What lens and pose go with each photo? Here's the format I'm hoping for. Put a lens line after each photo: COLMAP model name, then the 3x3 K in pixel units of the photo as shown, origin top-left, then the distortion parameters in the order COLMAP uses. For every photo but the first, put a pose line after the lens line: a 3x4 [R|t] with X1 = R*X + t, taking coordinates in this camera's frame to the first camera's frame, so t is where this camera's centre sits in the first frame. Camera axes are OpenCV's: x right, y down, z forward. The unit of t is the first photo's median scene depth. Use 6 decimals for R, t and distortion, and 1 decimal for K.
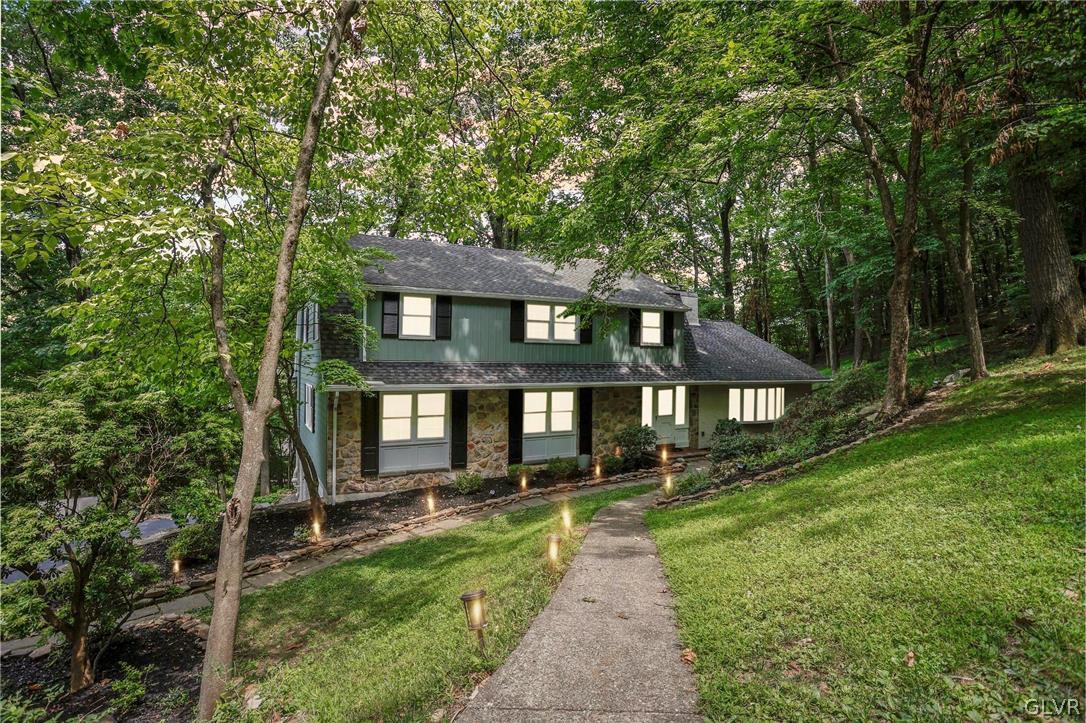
lens RADIAL K [[523.1, 0, 537.6], [0, 523.1, 364.7], [0, 0, 1]] dist [-0.067230, 0.026251]
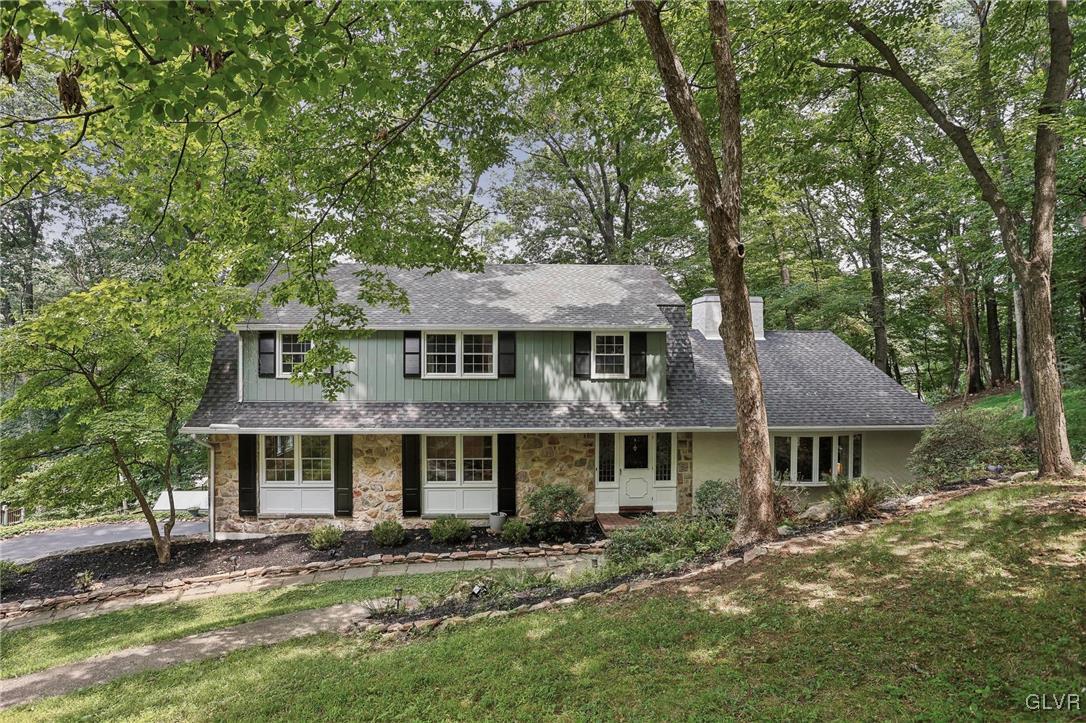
lens RADIAL K [[523.1, 0, 537.6], [0, 523.1, 364.7], [0, 0, 1]] dist [-0.067230, 0.026251]
pose [[0.911123, -0.000680, -0.412135, 0.543631], [0.001734, 0.999996, 0.002182, -0.072023], [0.412132, -0.002703, 0.911120, 0.310973]]
